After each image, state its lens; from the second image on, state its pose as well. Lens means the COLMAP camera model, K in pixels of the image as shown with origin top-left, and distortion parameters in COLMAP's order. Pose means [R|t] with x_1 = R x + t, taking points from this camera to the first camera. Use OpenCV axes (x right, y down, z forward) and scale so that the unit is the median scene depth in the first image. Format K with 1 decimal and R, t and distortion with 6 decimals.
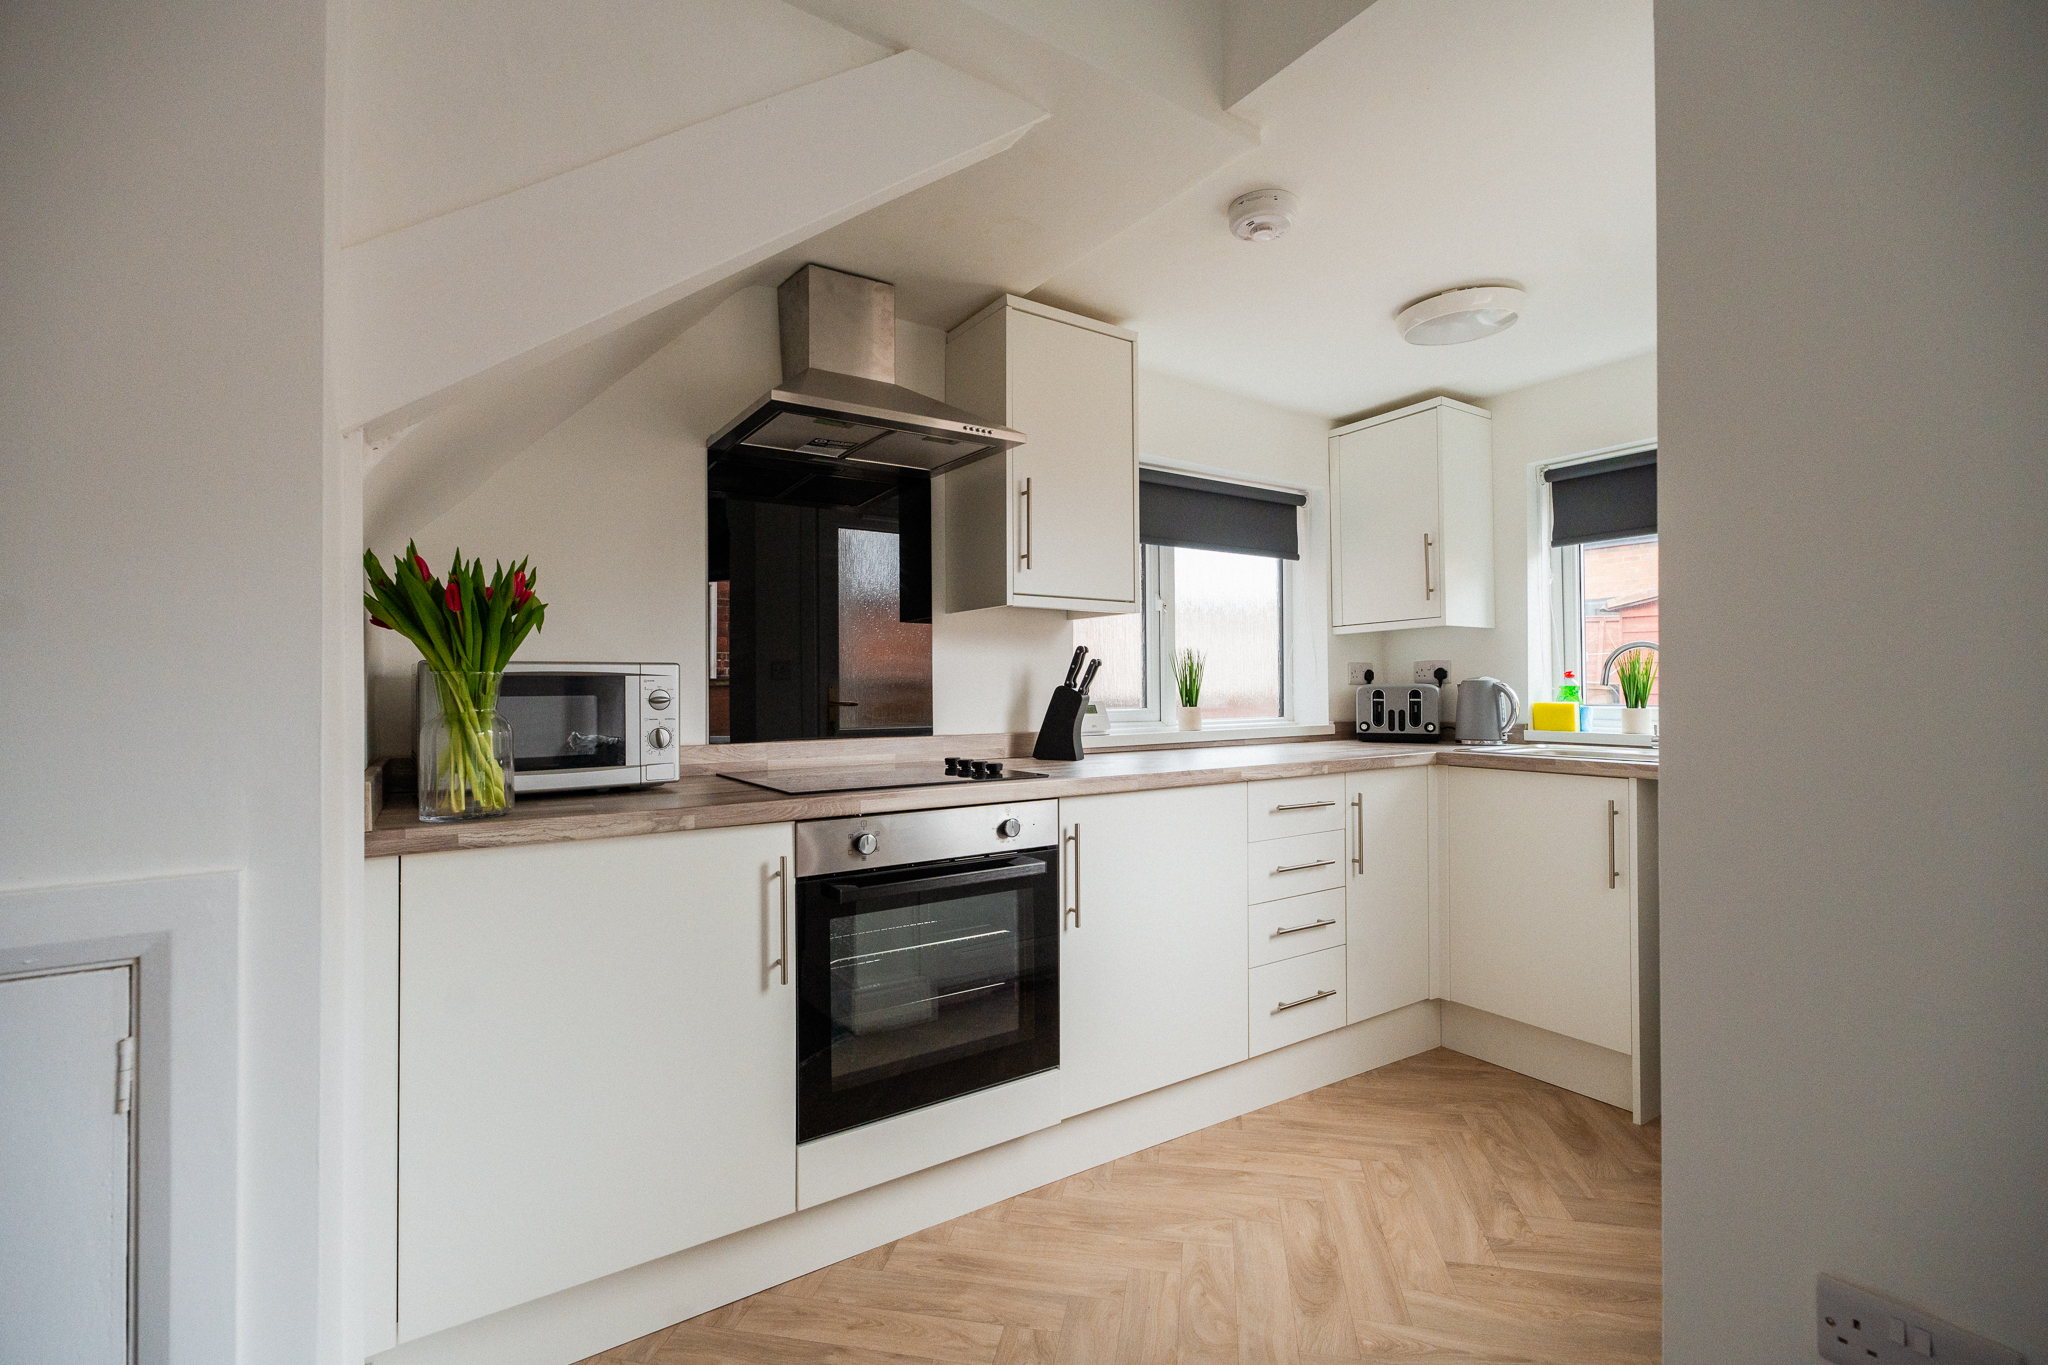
lens RADIAL K [[909.2, 0, 1002.4], [0, 909.2, 678.0], [0, 0, 1]] dist [0.000985, 0.000196]
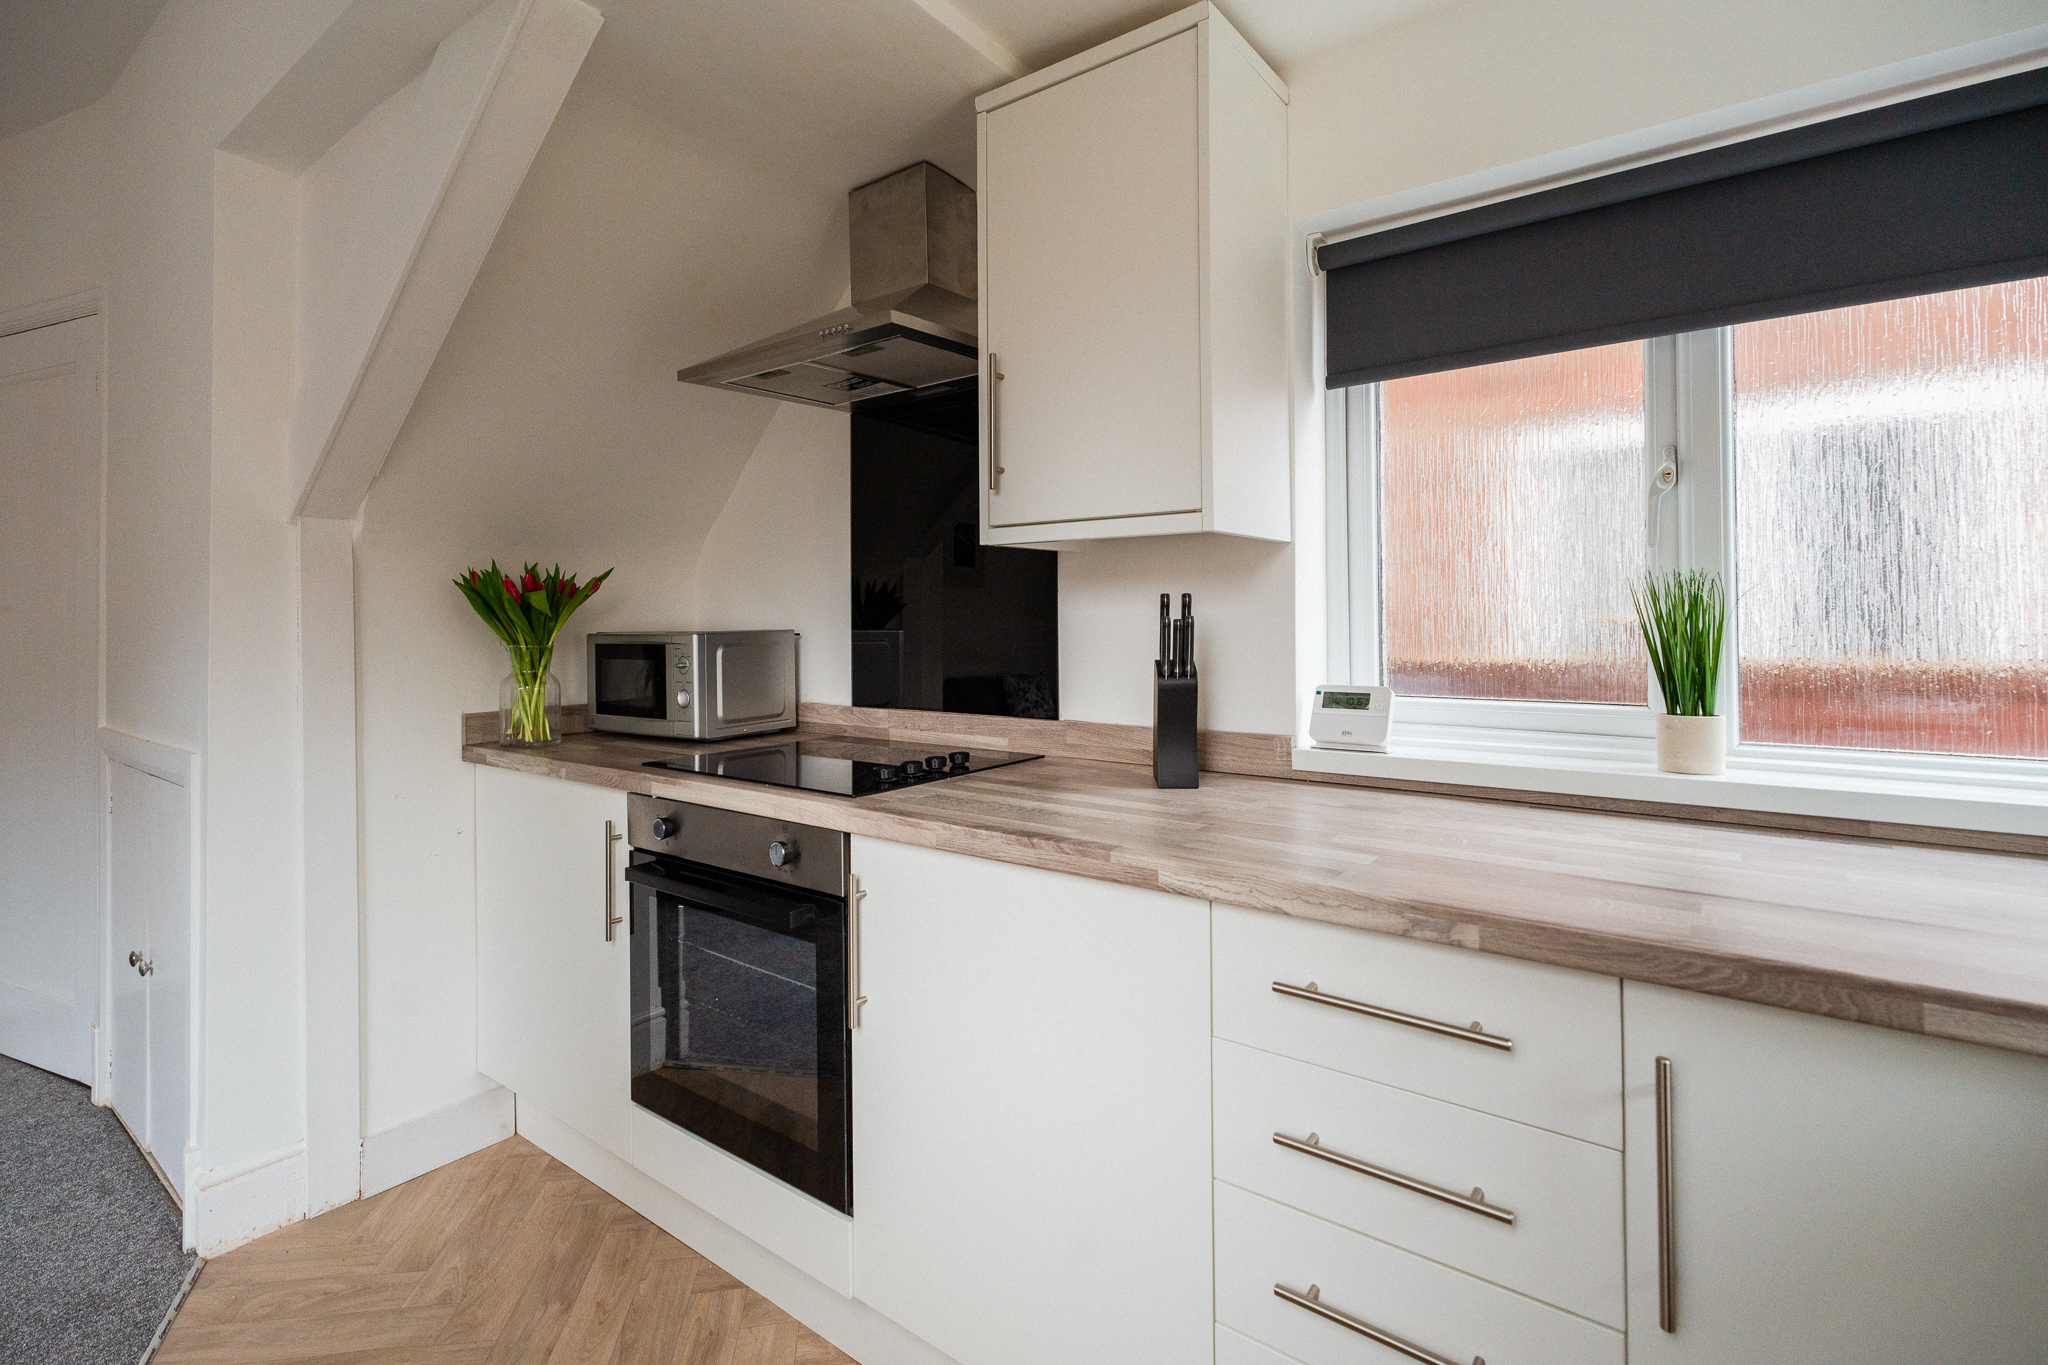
lens RADIAL K [[931.7, 0, 1024.5], [0, 931.7, 611.7], [0, 0, 1]] dist [-0.000360, -0.000169]
pose [[0.342842, -0.006221, -0.939372, 0.820347], [0.018060, 0.999837, -0.000030, -0.033479], [0.939219, -0.016955, 0.342899, 0.938604]]
